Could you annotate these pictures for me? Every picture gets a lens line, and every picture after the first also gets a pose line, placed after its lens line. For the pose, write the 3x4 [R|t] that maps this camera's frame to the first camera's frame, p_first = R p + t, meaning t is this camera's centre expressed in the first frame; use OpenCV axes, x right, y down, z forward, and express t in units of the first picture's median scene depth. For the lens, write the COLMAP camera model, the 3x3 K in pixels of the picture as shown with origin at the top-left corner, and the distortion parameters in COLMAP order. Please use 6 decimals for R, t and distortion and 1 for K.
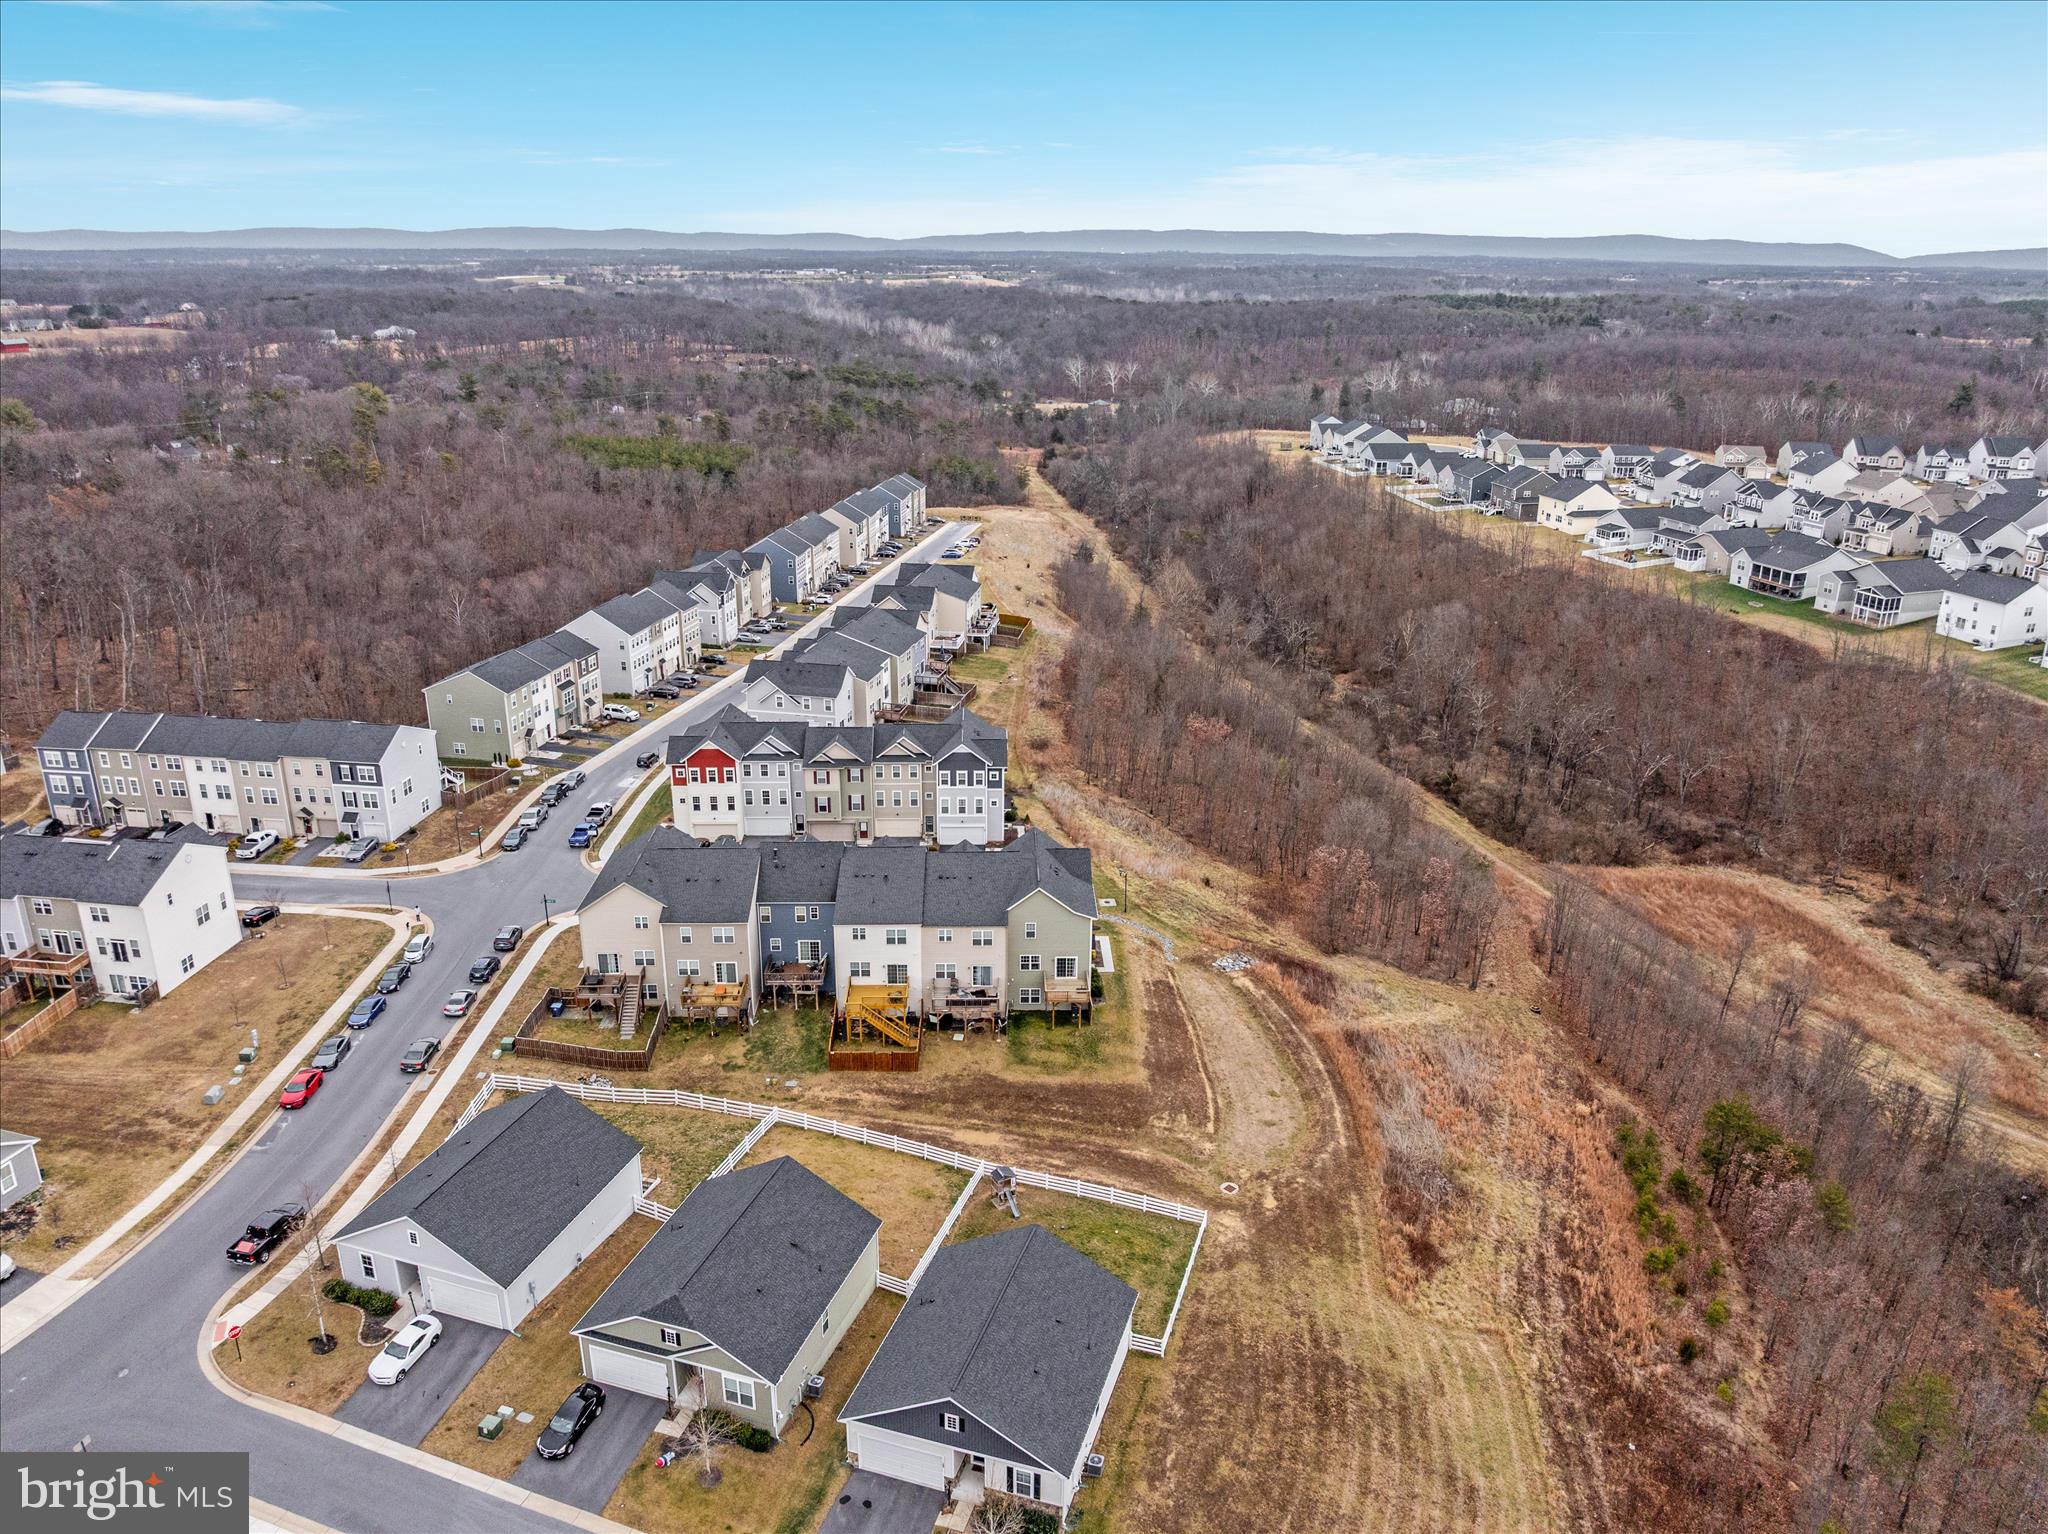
lens RADIAL K [[1438.8, 0, 1036.5], [0, 1438.8, 758.6], [0, 0, 1]] dist [-0.039059, -0.003356]
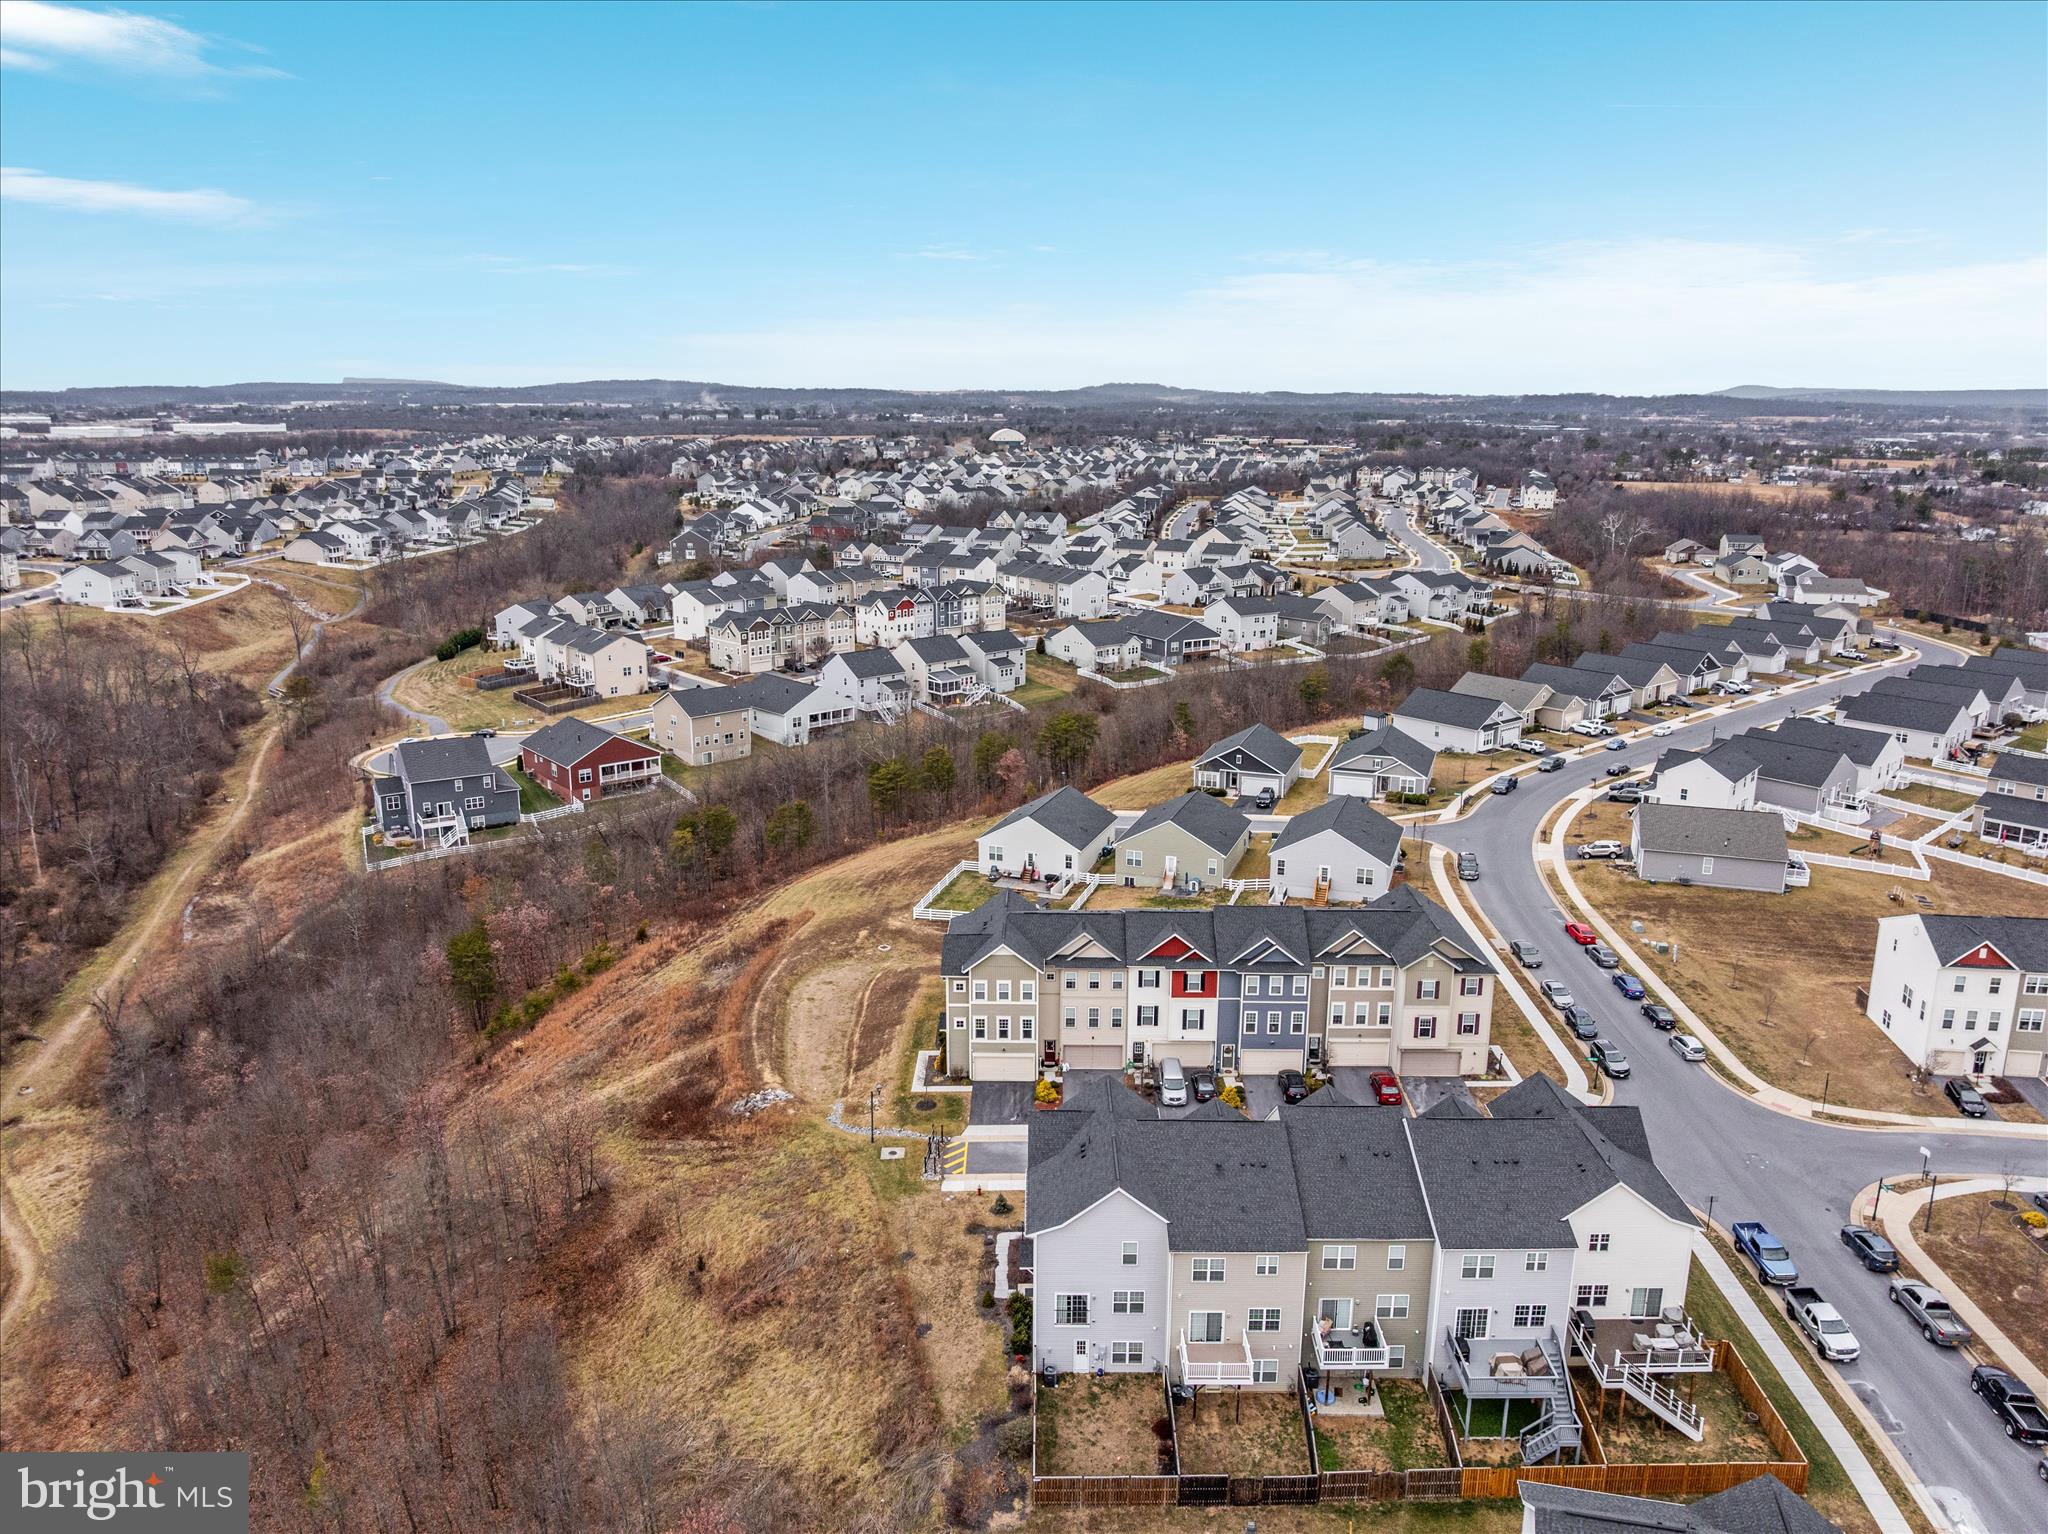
lens RADIAL K [[1438.8, 0, 1036.5], [0, 1438.8, 758.6], [0, 0, 1]] dist [-0.039059, -0.003356]
pose [[-0.999209, -0.022157, 0.033024, -0.044674], [-0.000281, 0.834320, 0.551280, -0.488217], [-0.039767, 0.550834, -0.833667, 1.582208]]
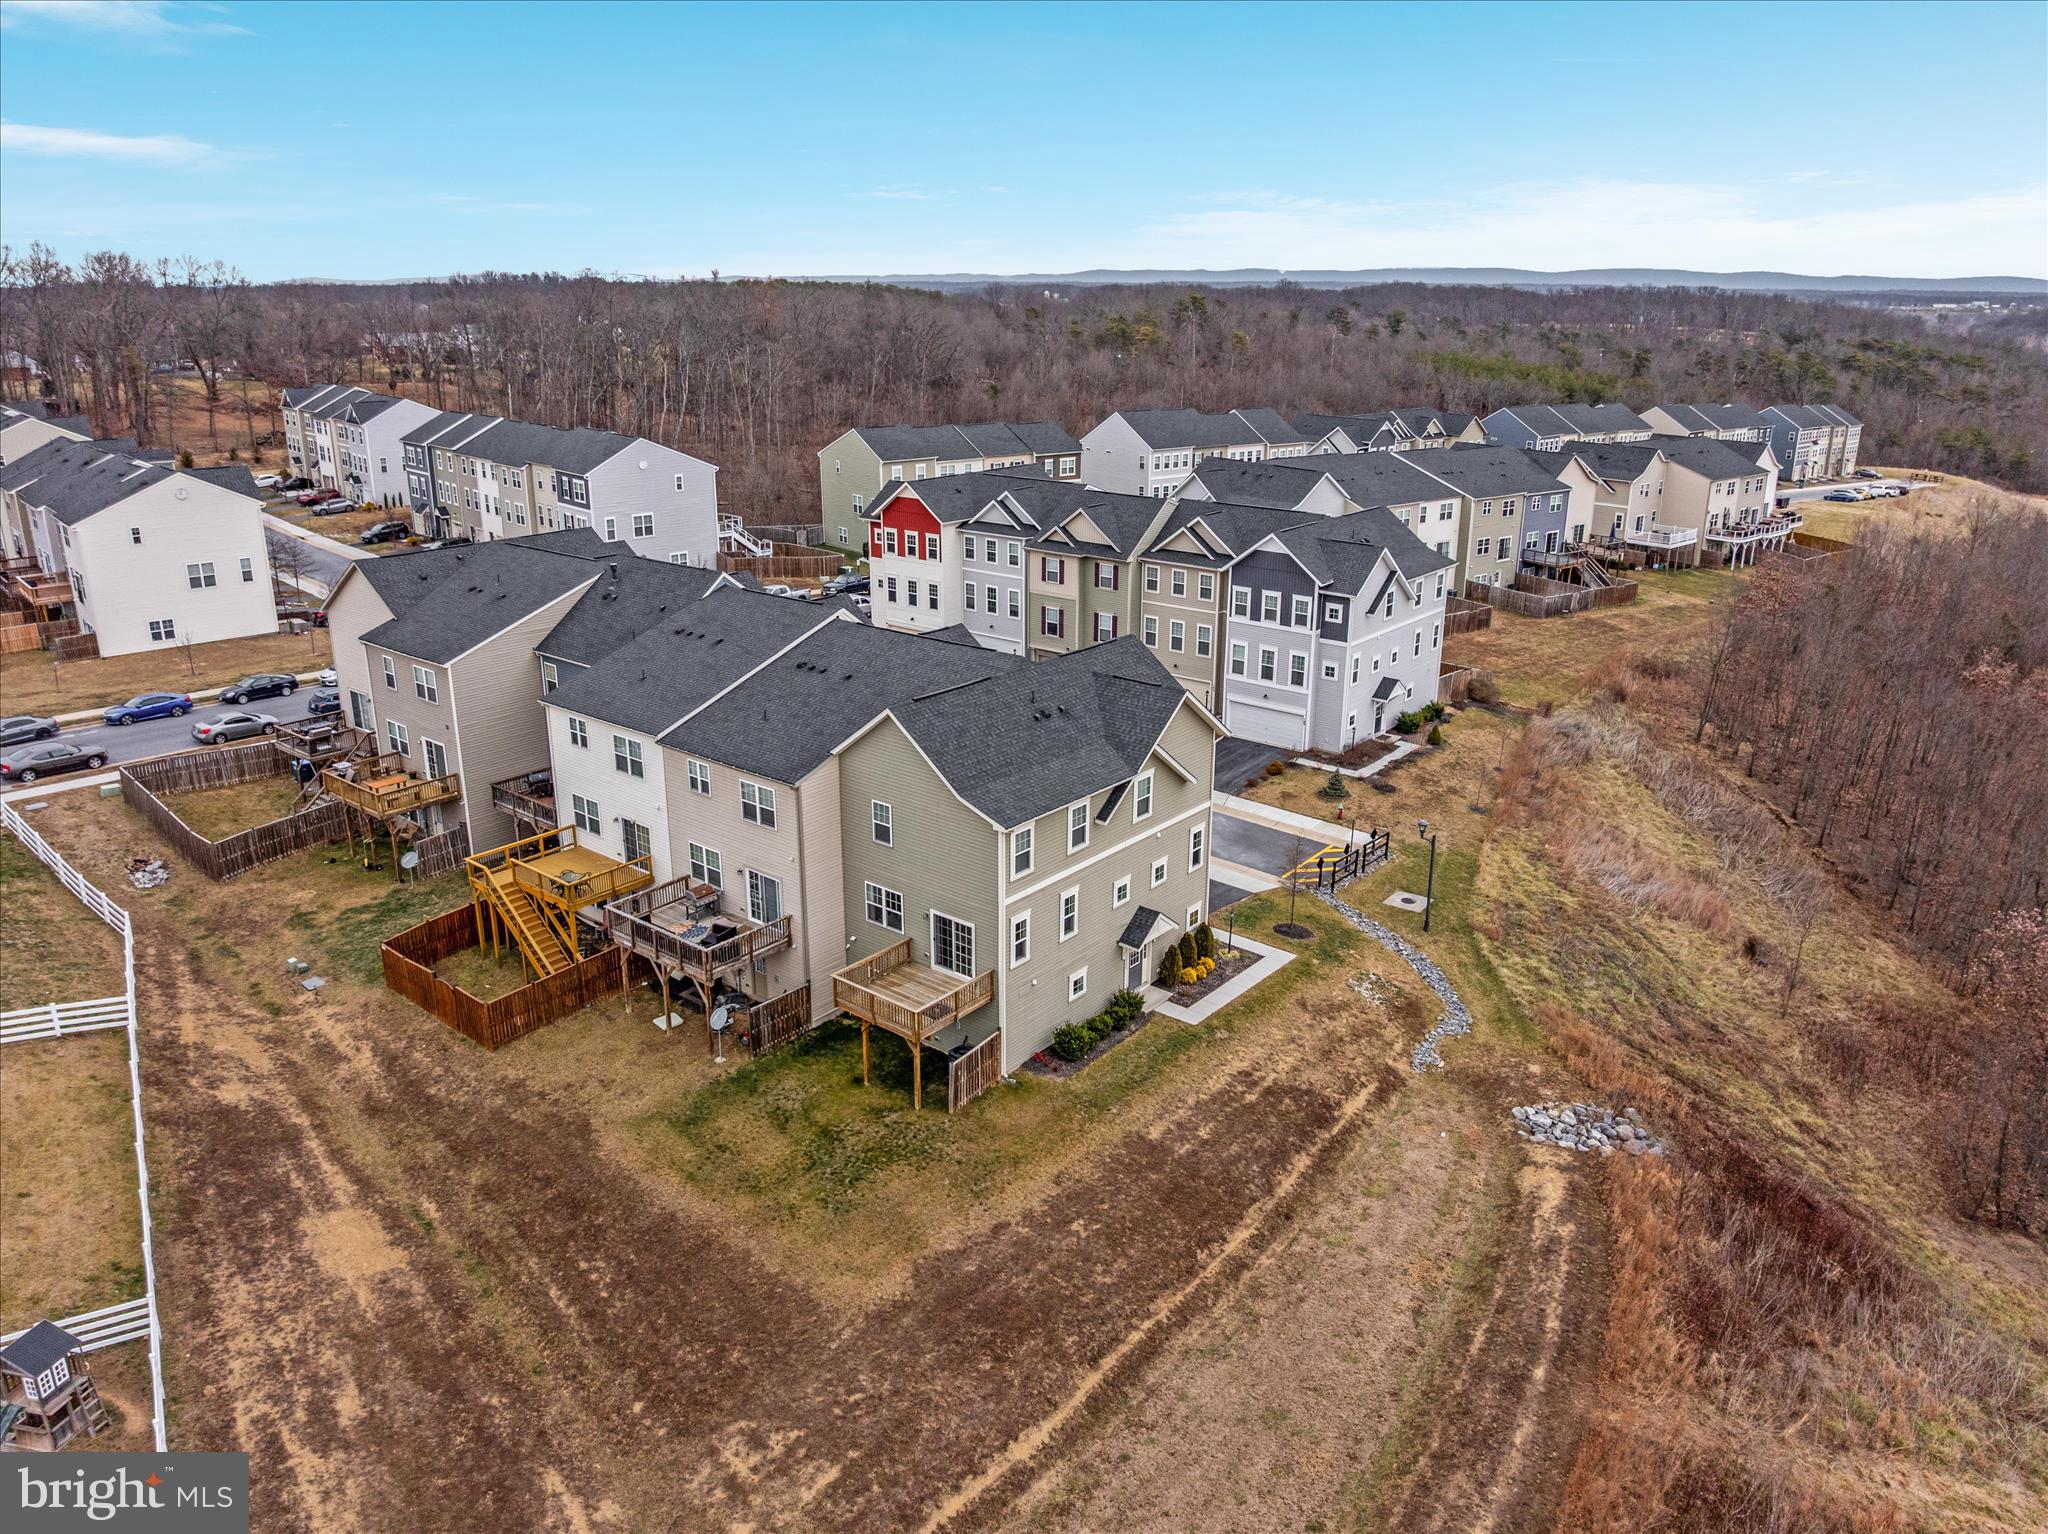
lens RADIAL K [[1438.8, 0, 1036.5], [0, 1438.8, 758.6], [0, 0, 1]] dist [-0.039059, -0.003356]
pose [[0.756453, 0.199006, -0.623037, 0.235746], [-0.216068, 0.975141, 0.049136, 0.065904], [0.617328, 0.097450, 0.780647, 0.636912]]
